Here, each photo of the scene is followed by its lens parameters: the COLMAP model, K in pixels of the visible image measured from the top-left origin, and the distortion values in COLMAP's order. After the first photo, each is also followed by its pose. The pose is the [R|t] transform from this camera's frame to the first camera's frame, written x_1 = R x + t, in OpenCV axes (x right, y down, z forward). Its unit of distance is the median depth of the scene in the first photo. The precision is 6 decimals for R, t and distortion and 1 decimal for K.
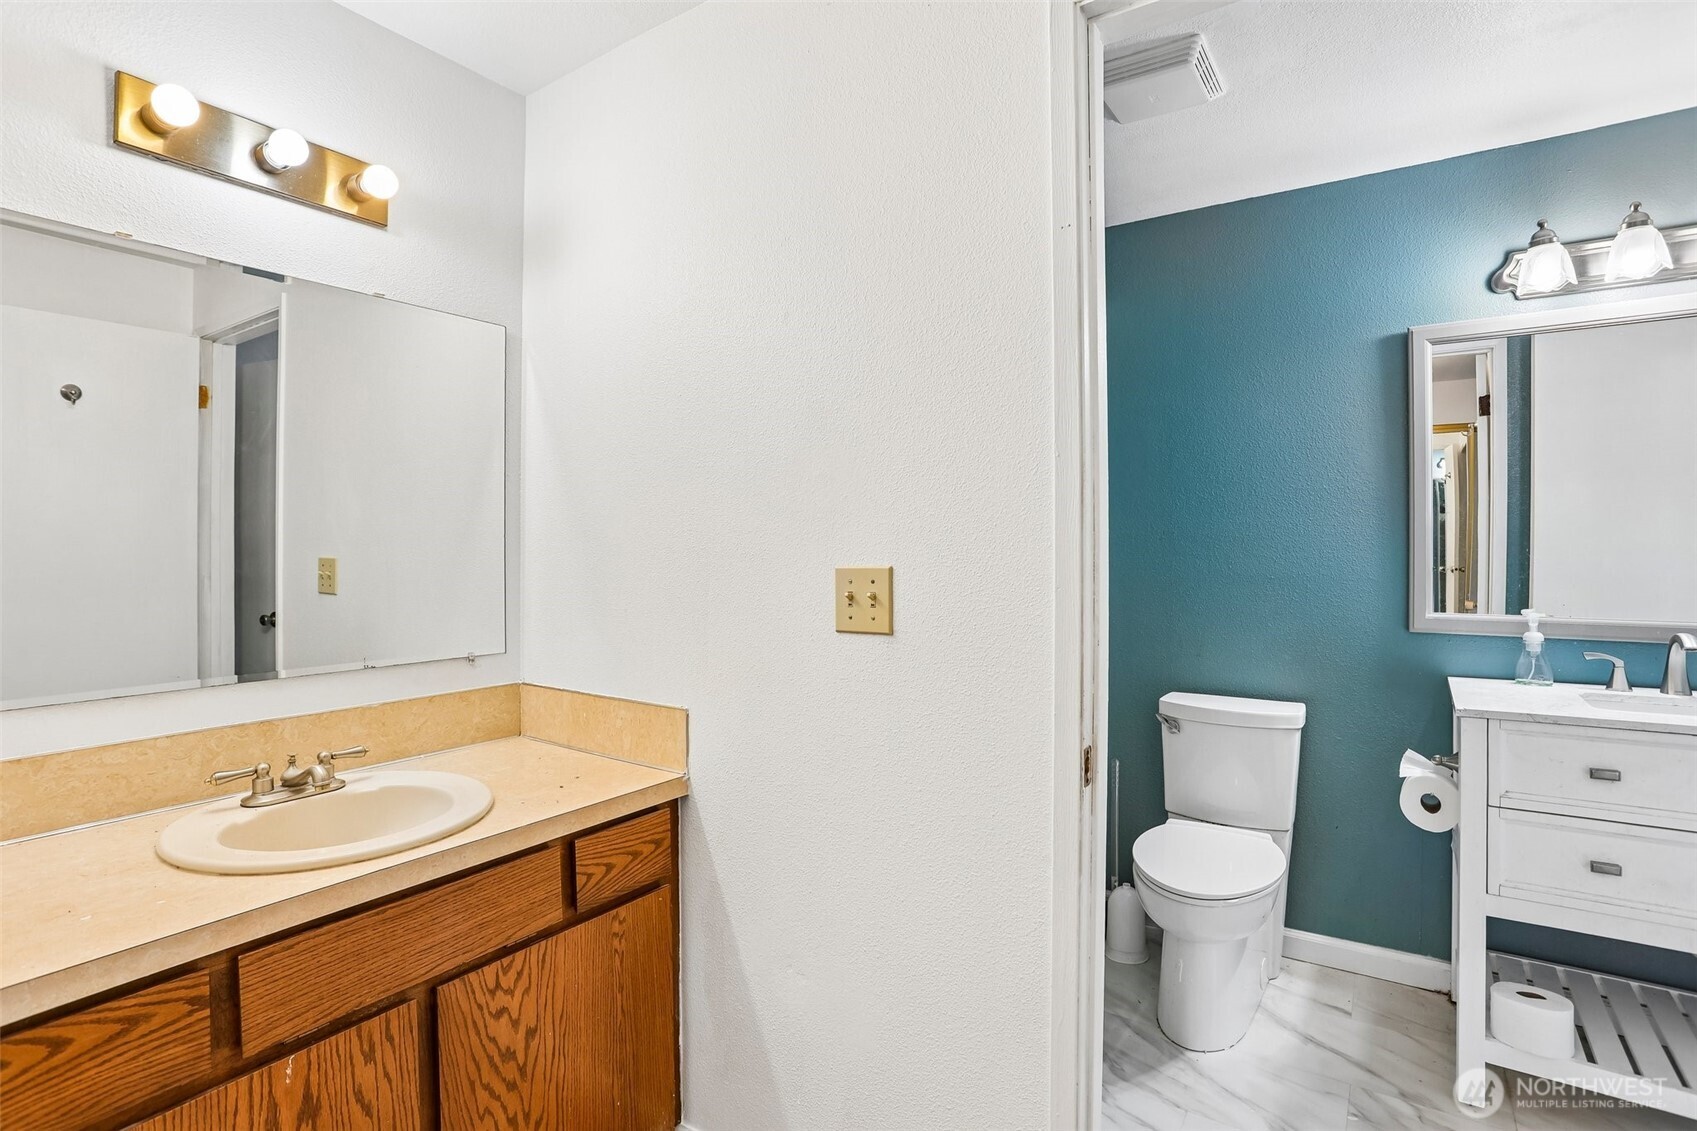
lens RADIAL K [[829.0, 0, 853.9], [0, 829.0, 556.9], [0, 0, 1]] dist [-0.070140, 0.028884]
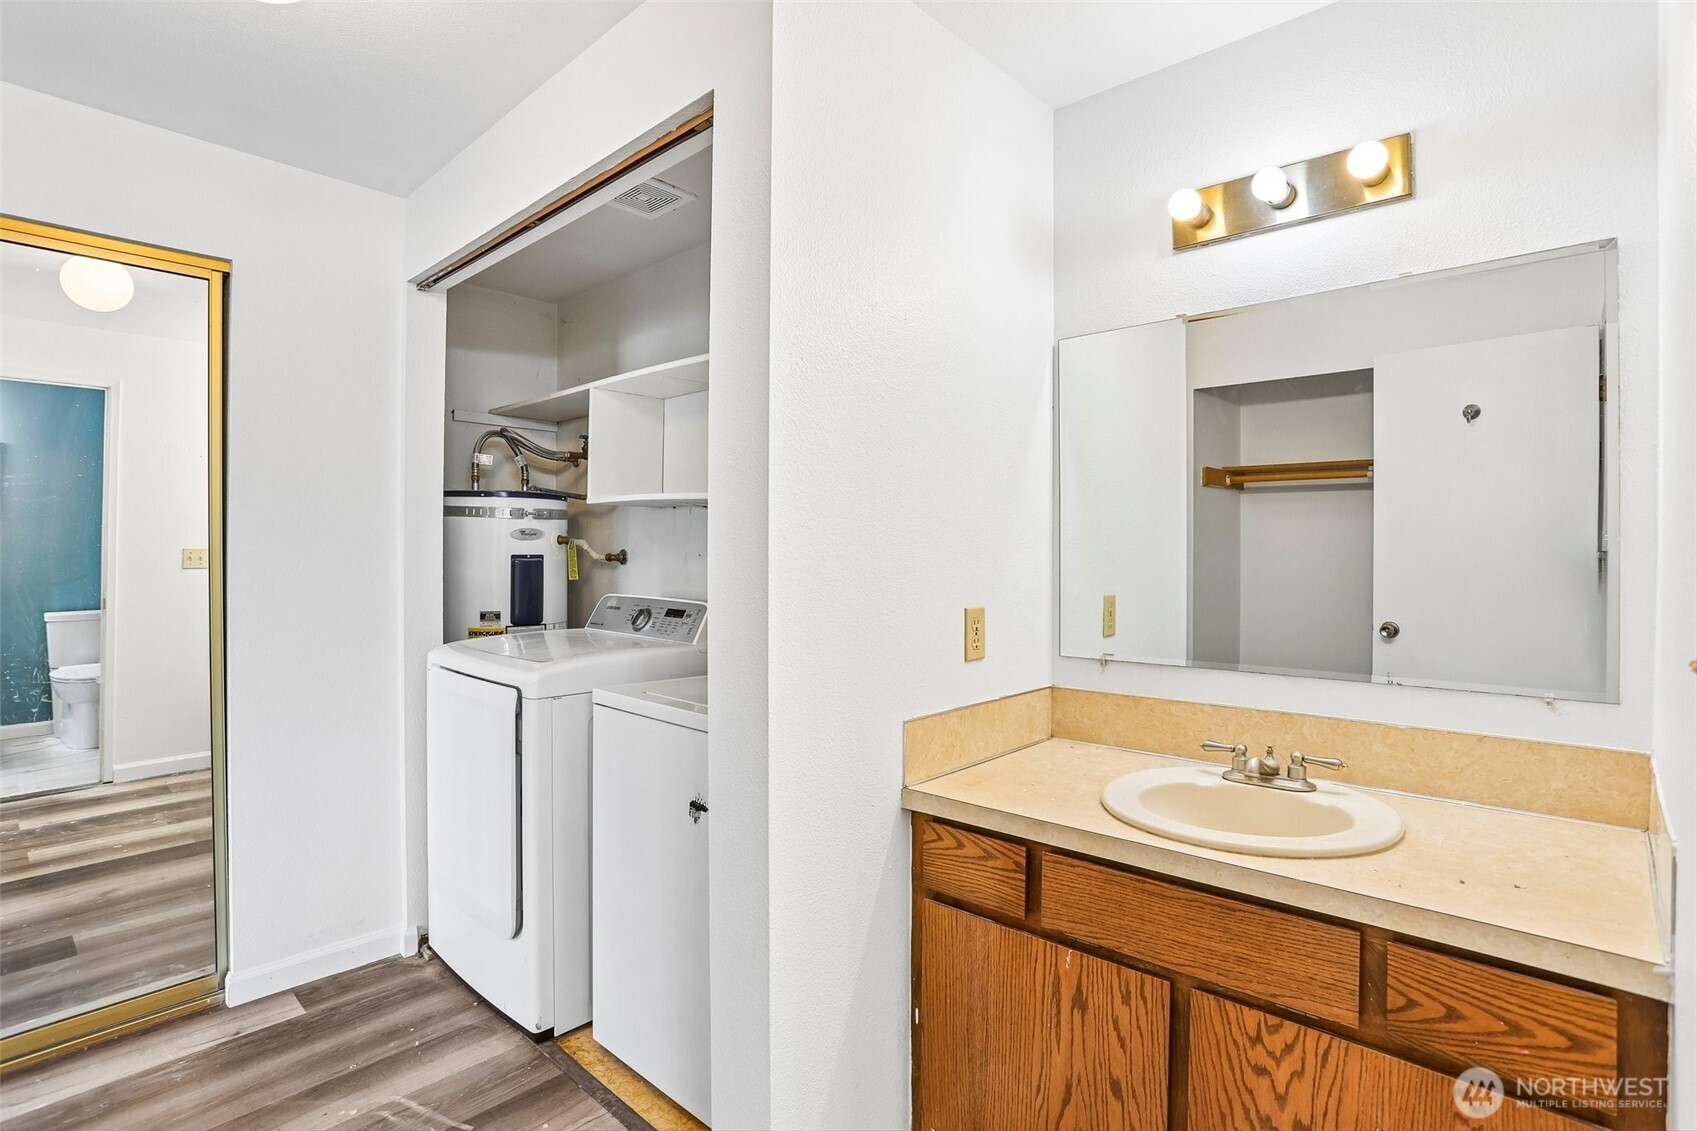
lens RADIAL K [[829.0, 0, 852.0], [0, 829.0, 557.9], [0, 0, 1]] dist [-0.070140, 0.028884]
pose [[-0.156056, 0.006771, -0.987725, 0.518363], [-0.010897, 0.999904, 0.008576, -0.009842], [0.987688, 0.012101, -0.155967, 0.688664]]
